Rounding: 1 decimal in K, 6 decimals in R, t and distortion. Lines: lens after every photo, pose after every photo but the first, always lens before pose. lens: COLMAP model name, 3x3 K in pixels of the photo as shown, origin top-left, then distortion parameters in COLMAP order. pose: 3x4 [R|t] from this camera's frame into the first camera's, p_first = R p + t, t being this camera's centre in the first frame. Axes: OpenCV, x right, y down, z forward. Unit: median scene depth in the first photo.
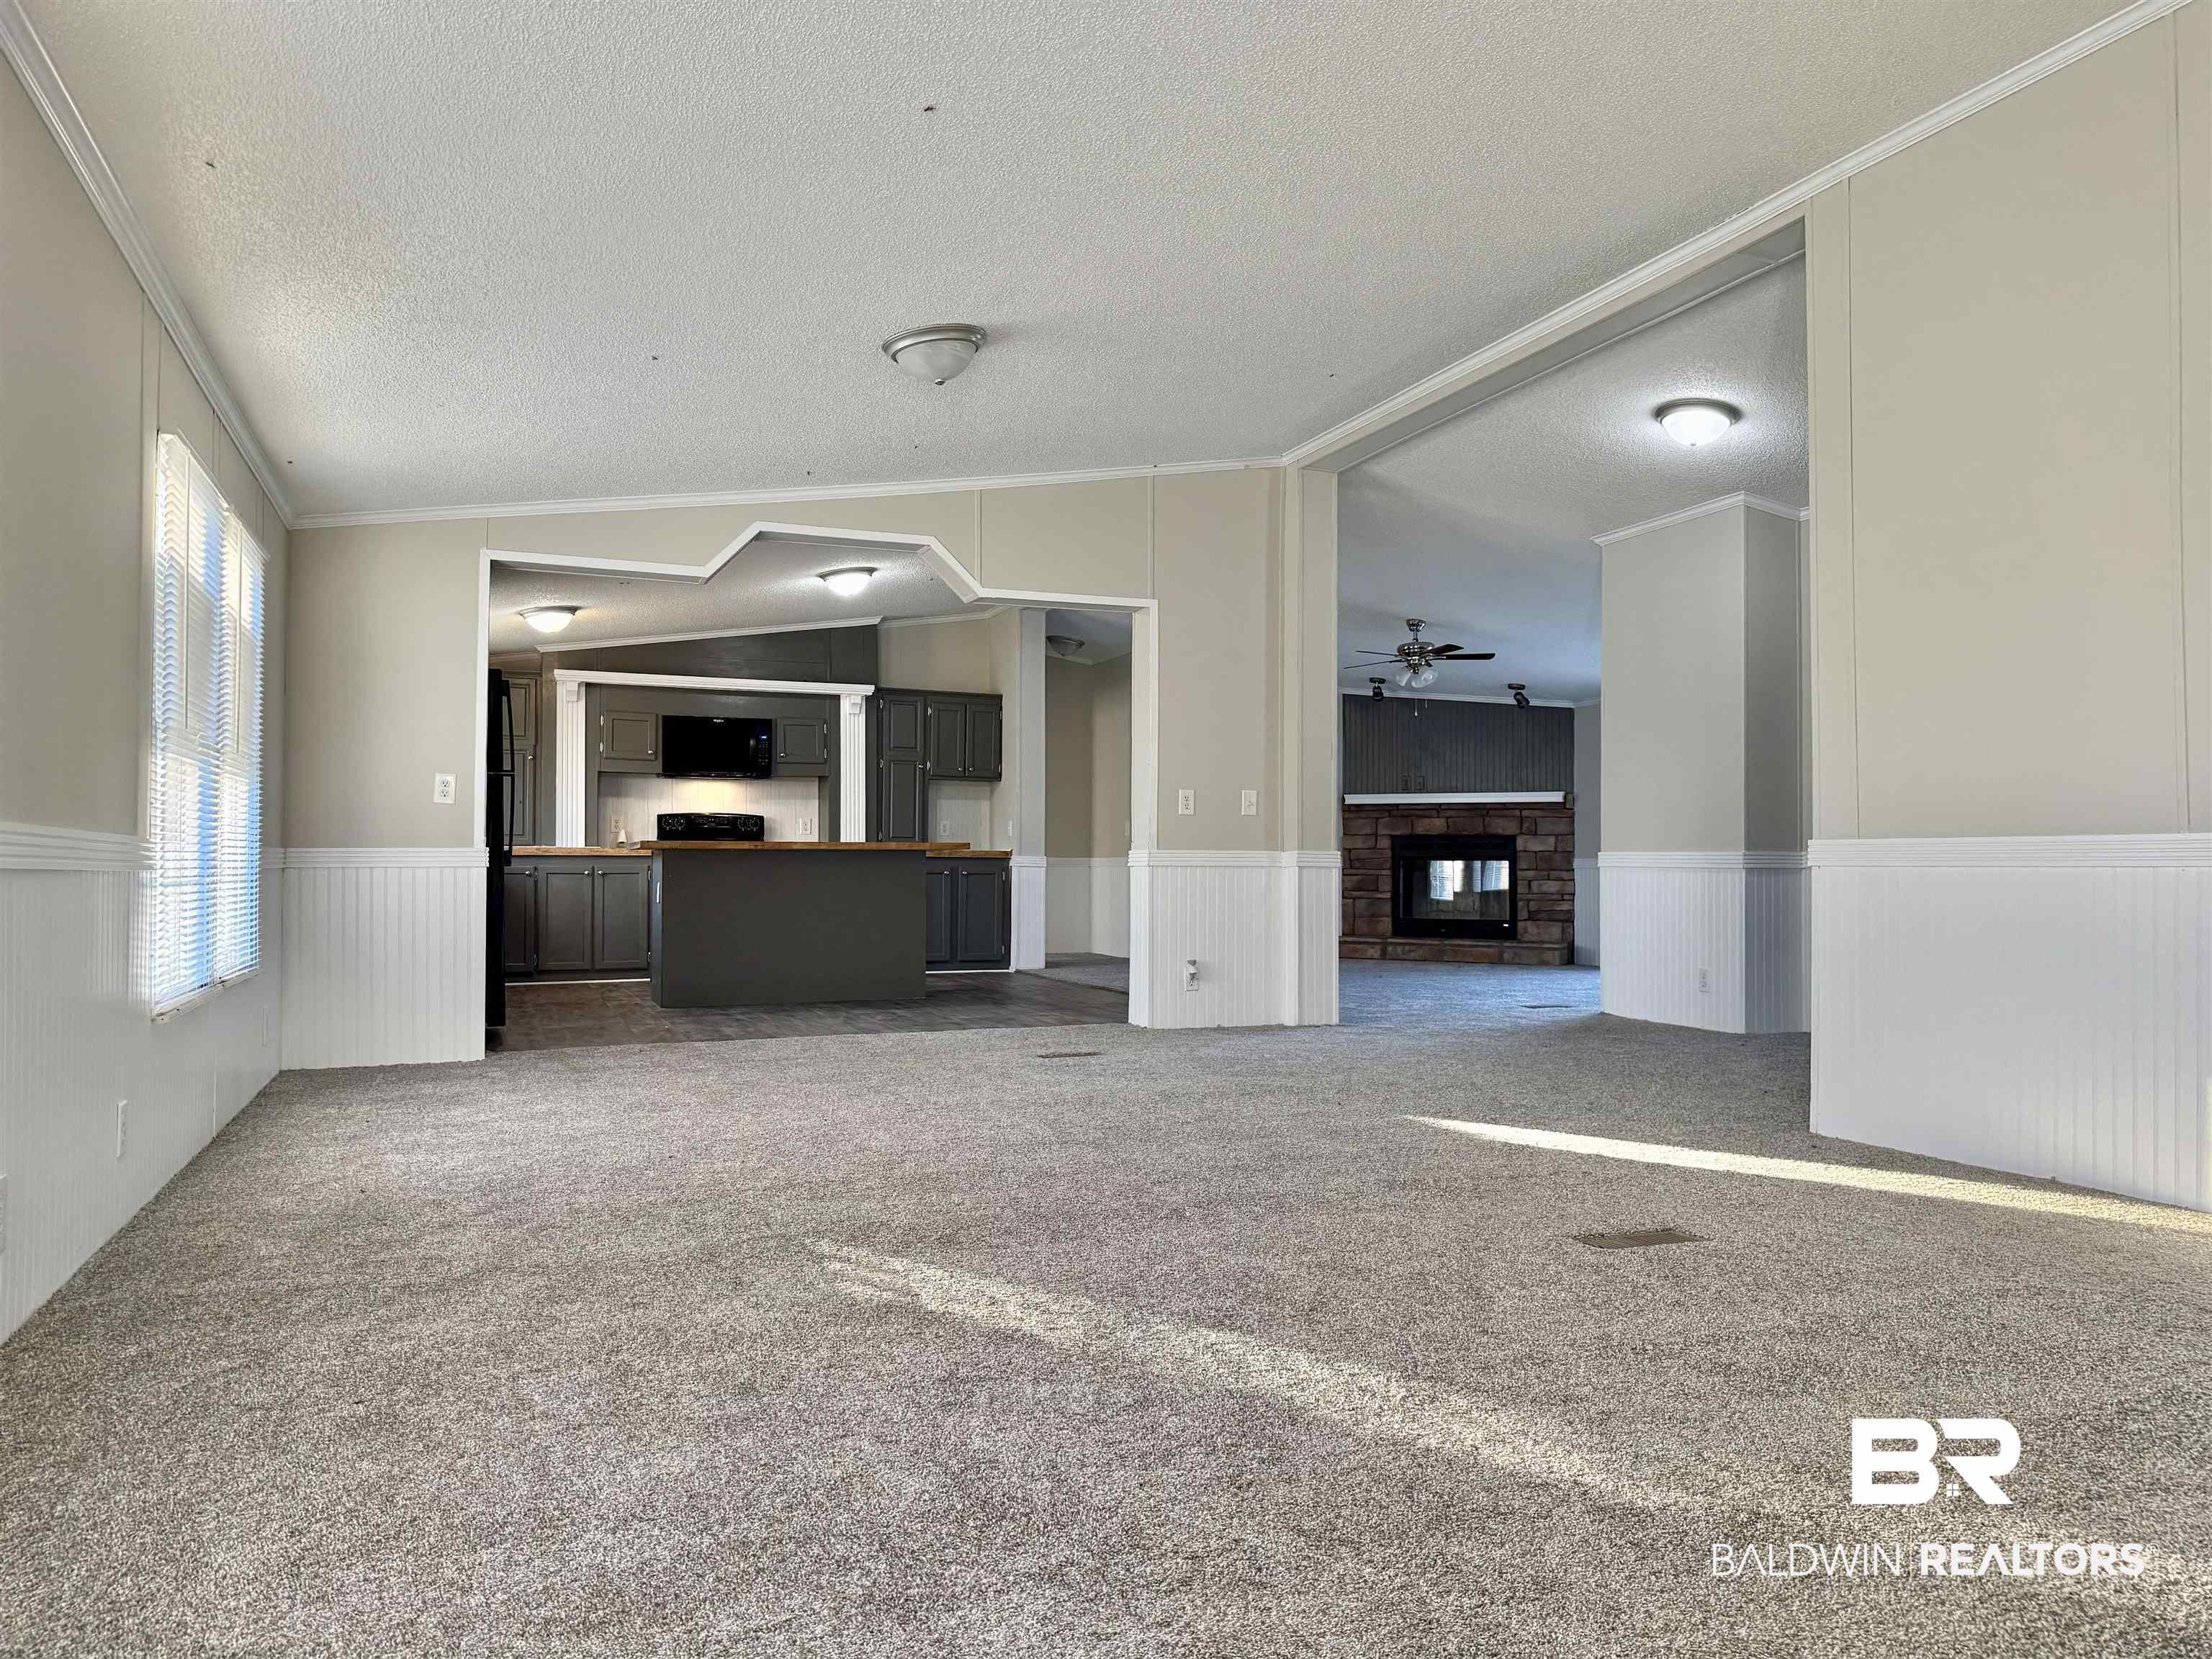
lens RADIAL K [[1572.0, 0, 1106.0], [0, 1572.0, 829.5], [0, 0, 1]] dist [0.199869, 0.000379]
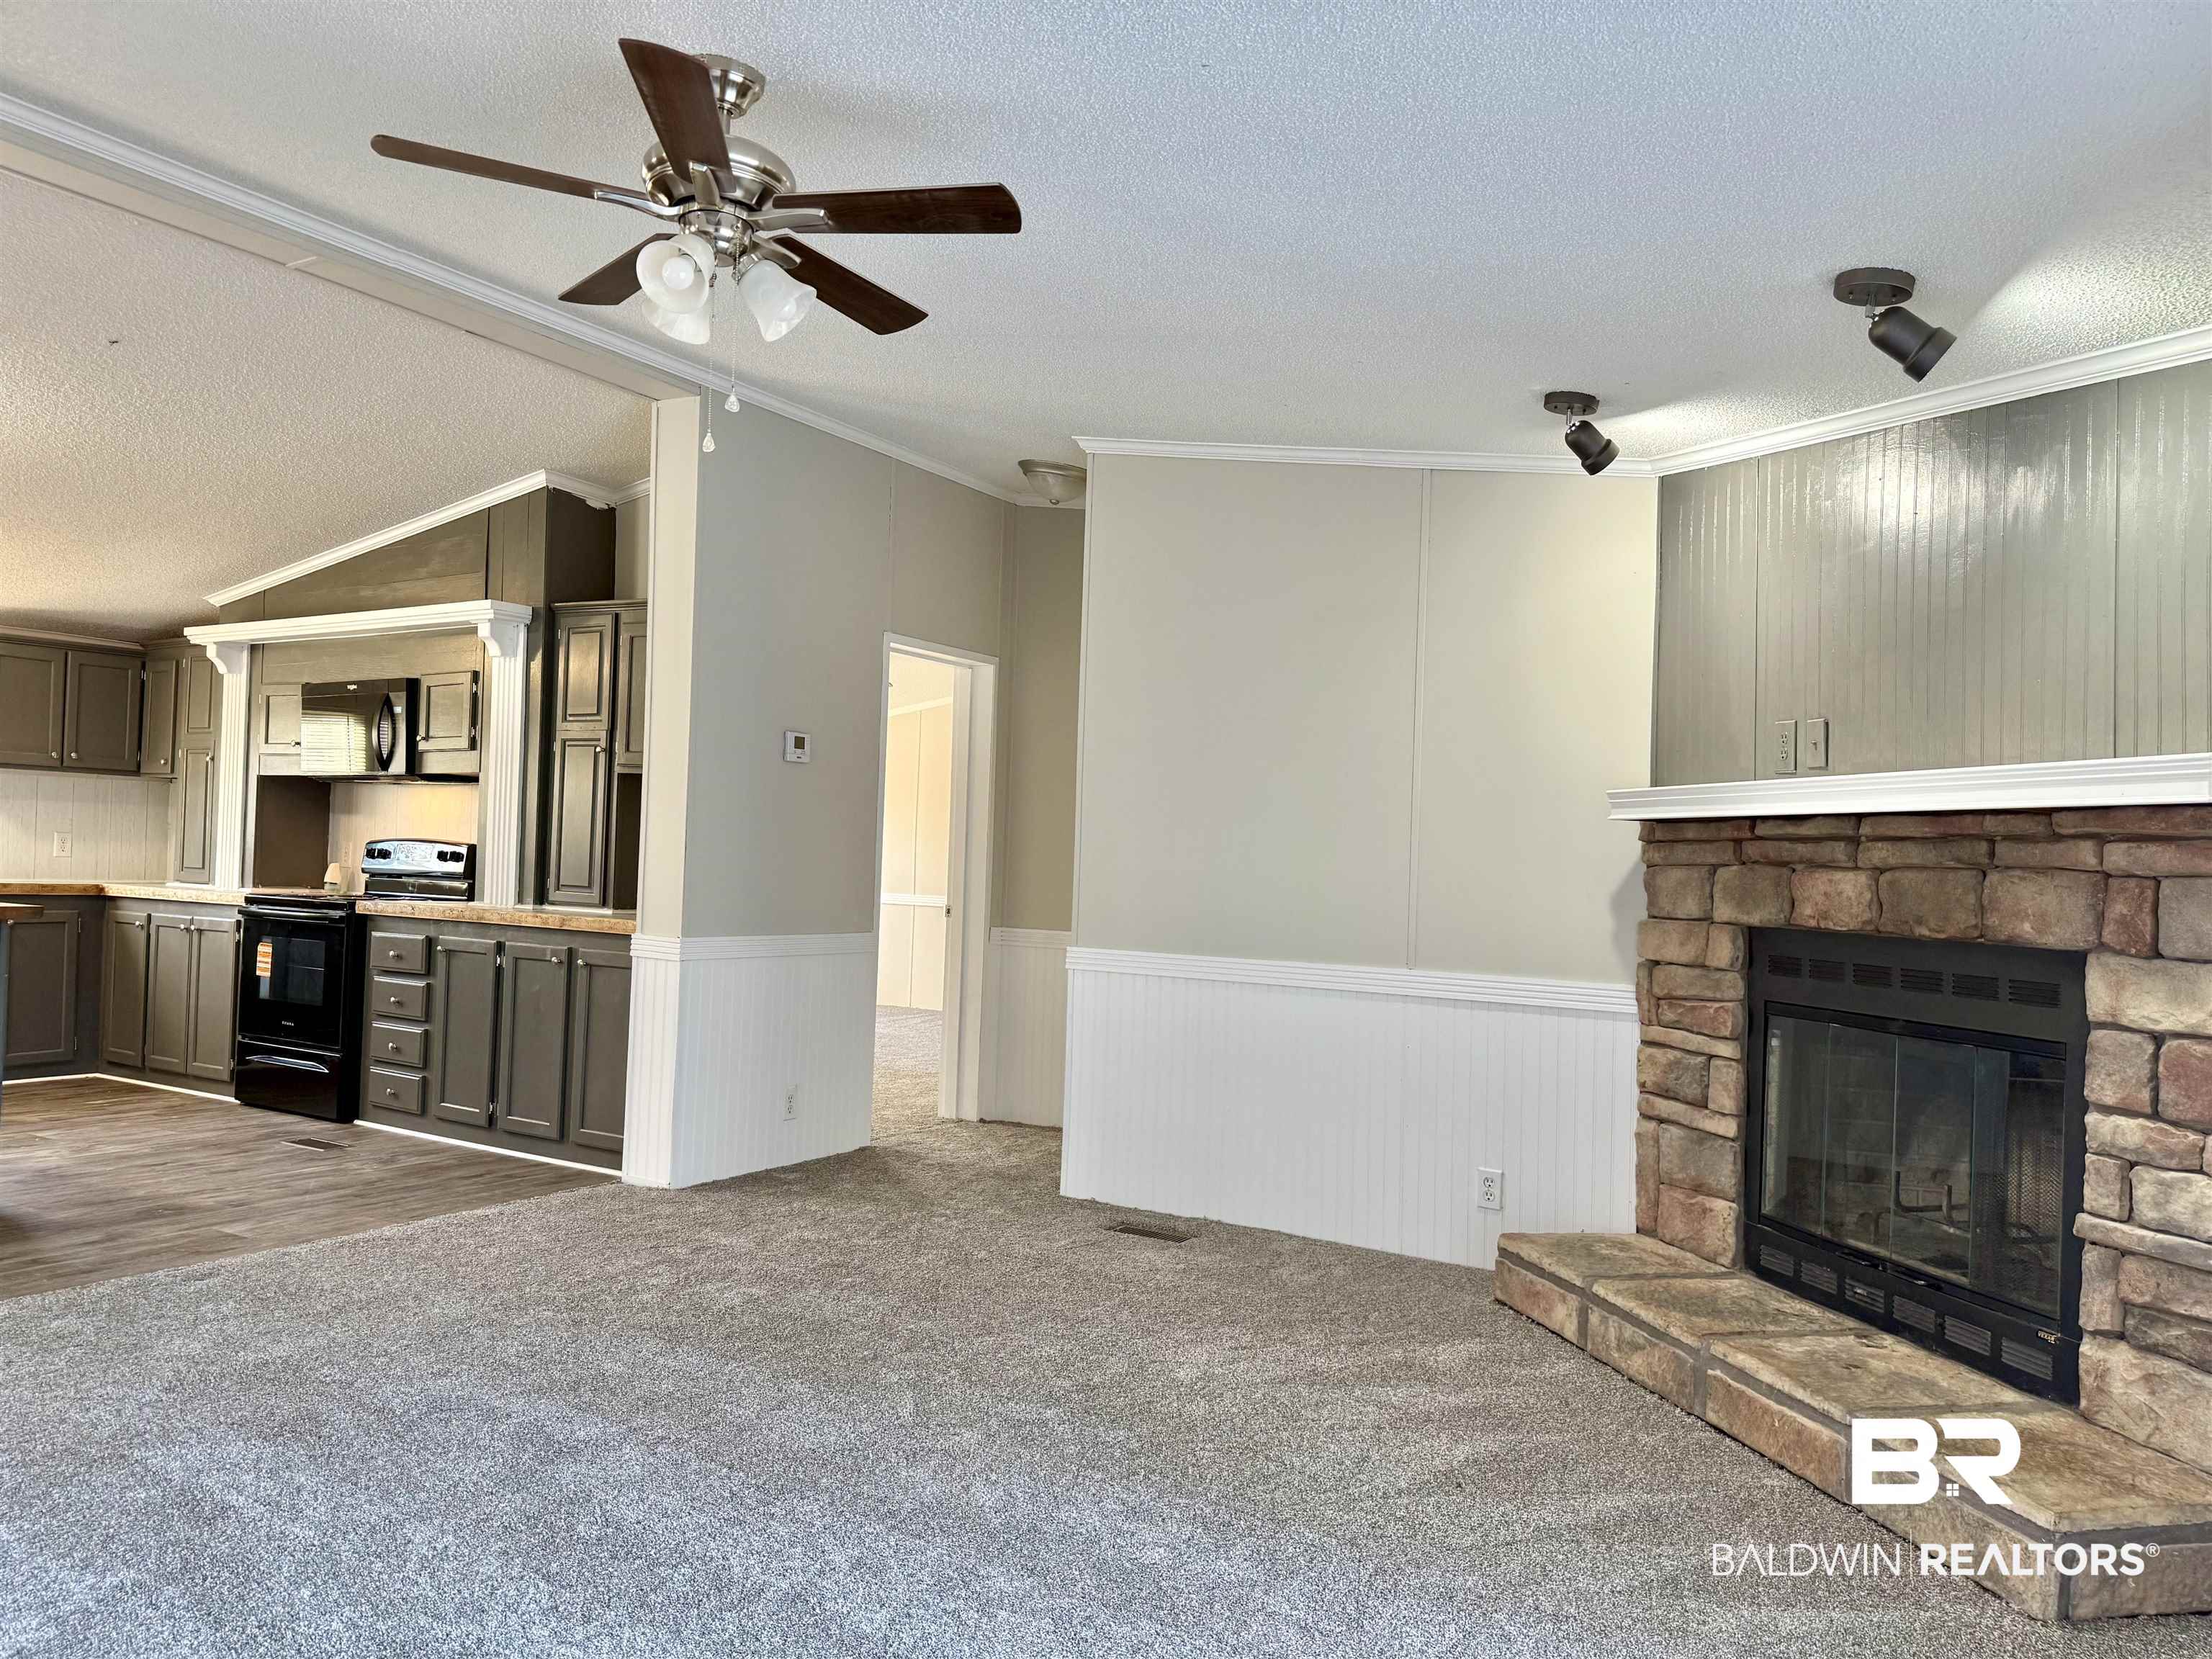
lens RADIAL K [[1555.2, 0, 1106.0], [0, 1555.2, 829.5], [0, 0, 1]] dist [0.007620, 0.001710]
pose [[0.605959, -0.000807, -0.795496, 0.350001], [-0.014018, 0.999833, -0.011692, -0.009492], [0.795373, 0.018236, 0.605846, 0.750804]]
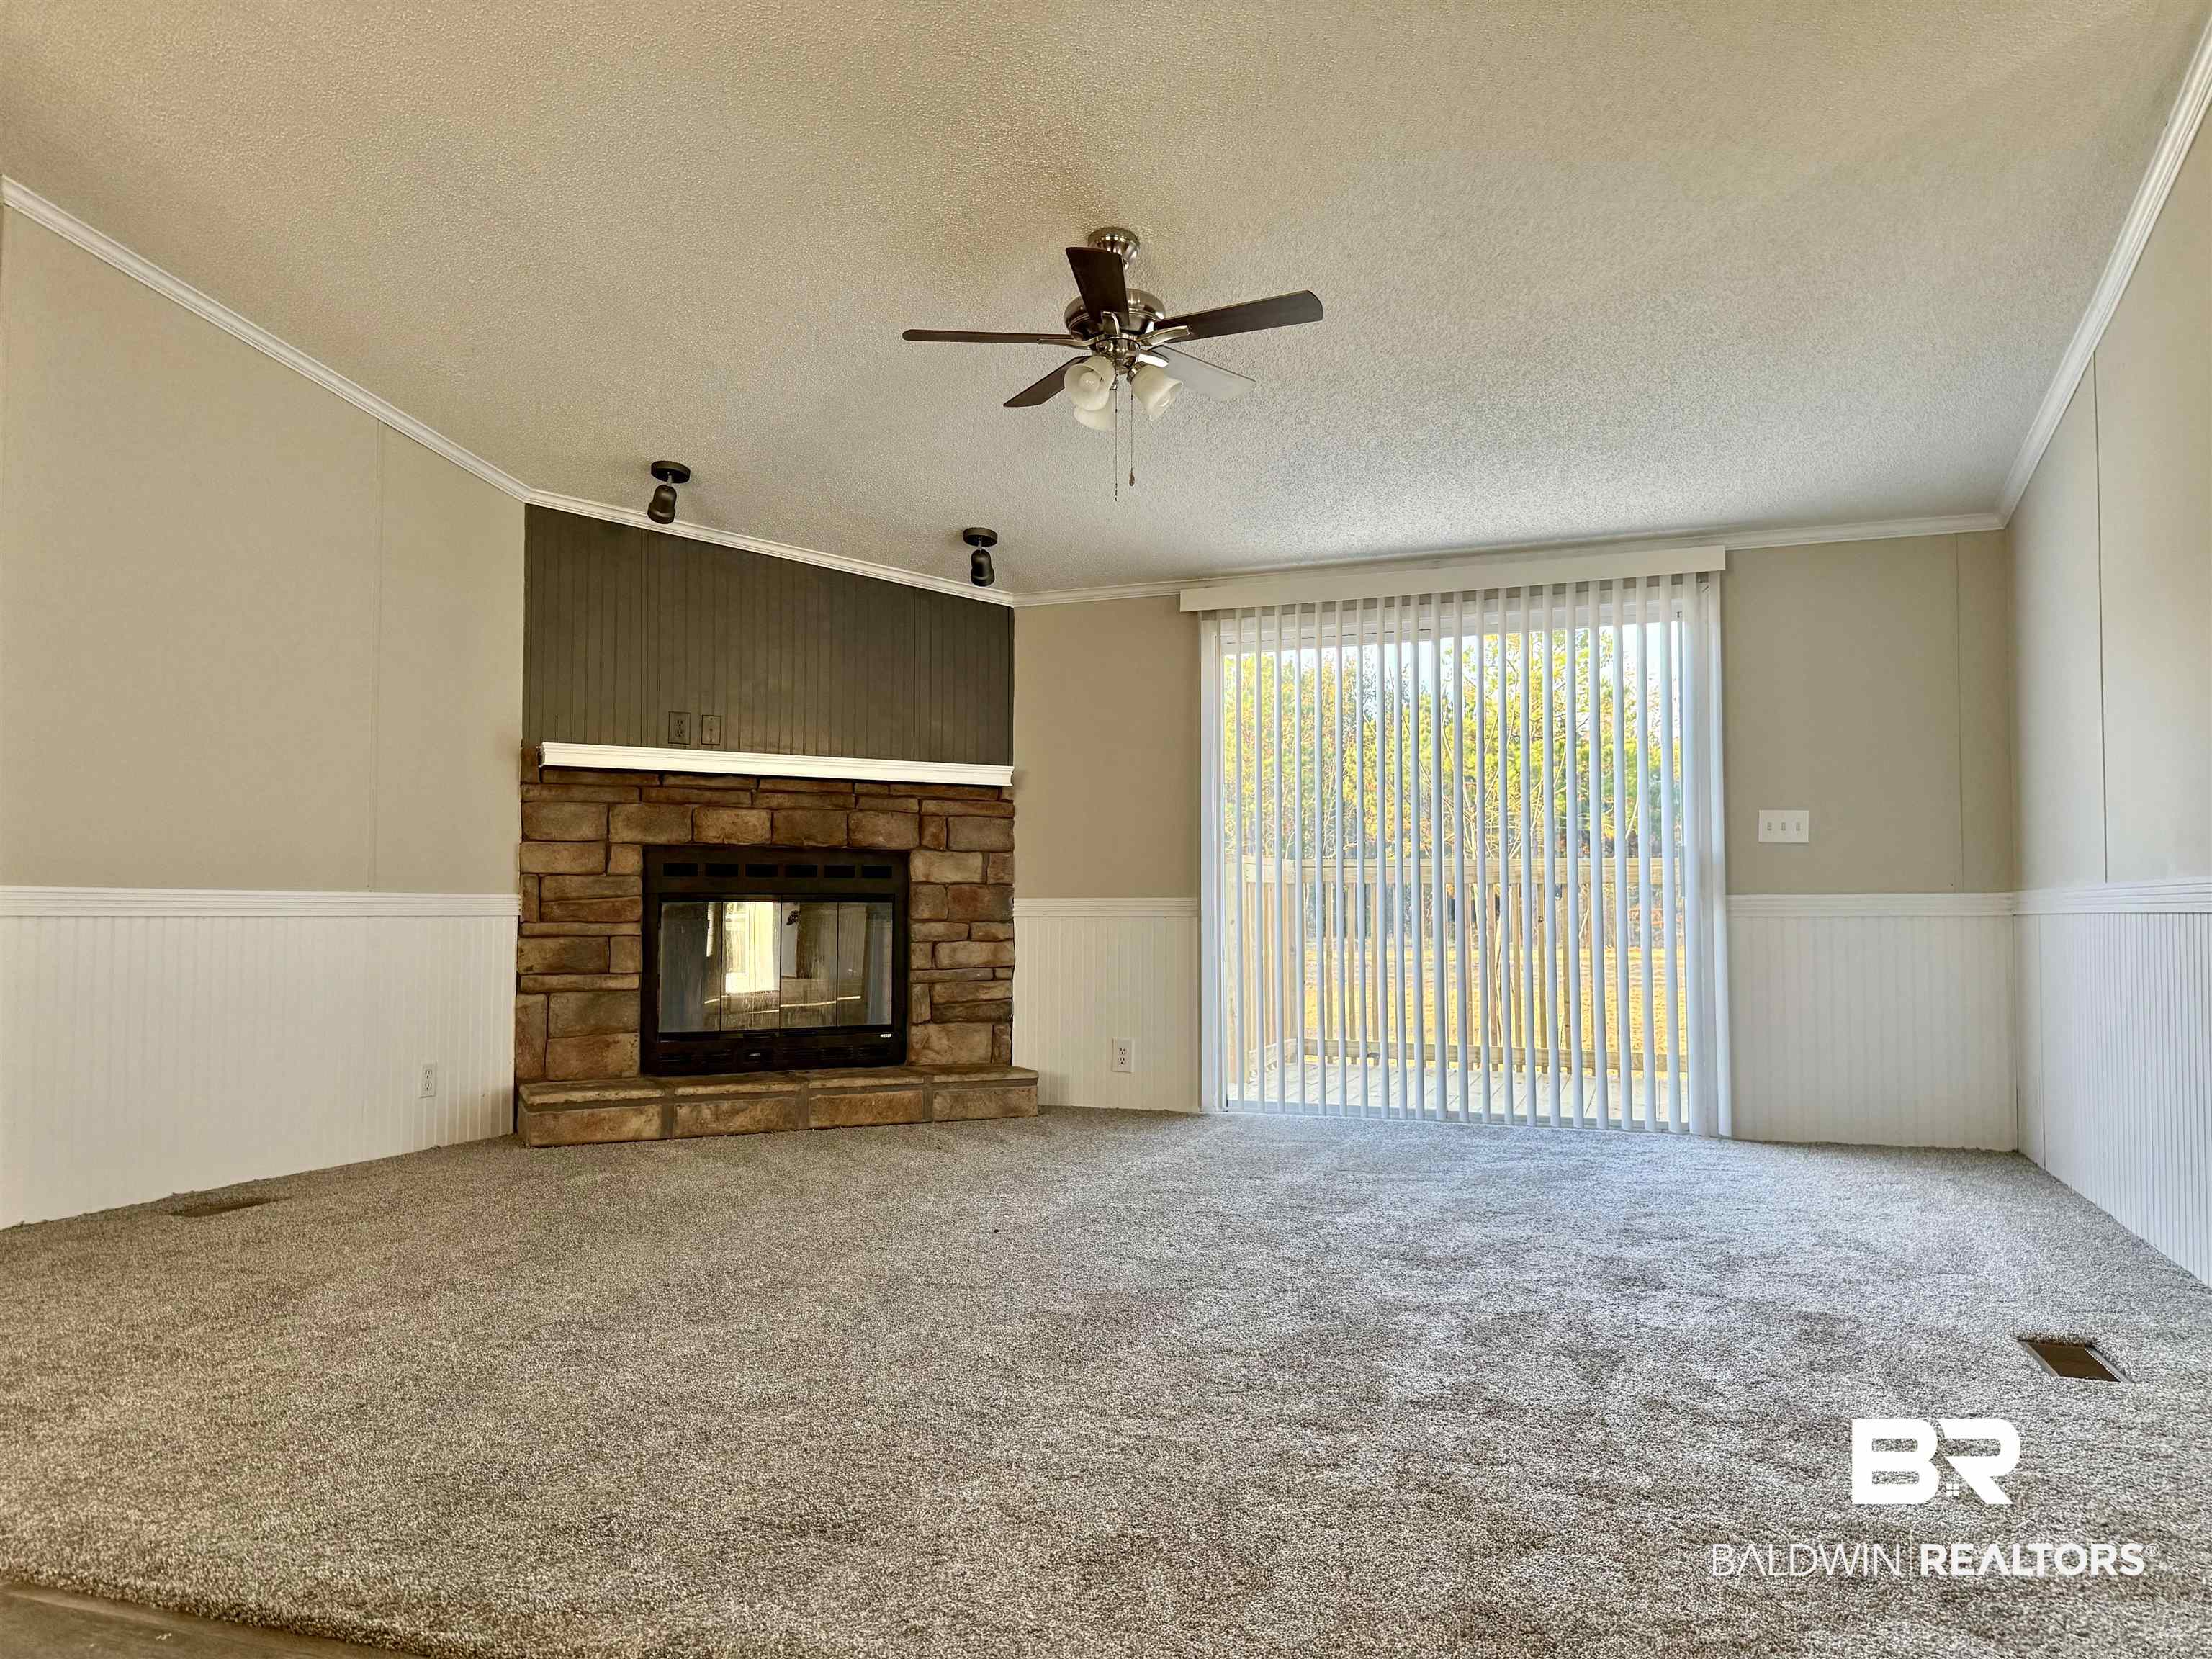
lens RADIAL K [[1556.1, 0, 1116.4], [0, 1556.1, 839.0], [0, 0, 1]] dist [0.202163, -0.393210]
pose [[0.665226, 0.033936, 0.745870, -0.060094], [-0.016463, 0.999390, -0.030787, 0.013928], [-0.746460, 0.008201, 0.665379, 0.630416]]
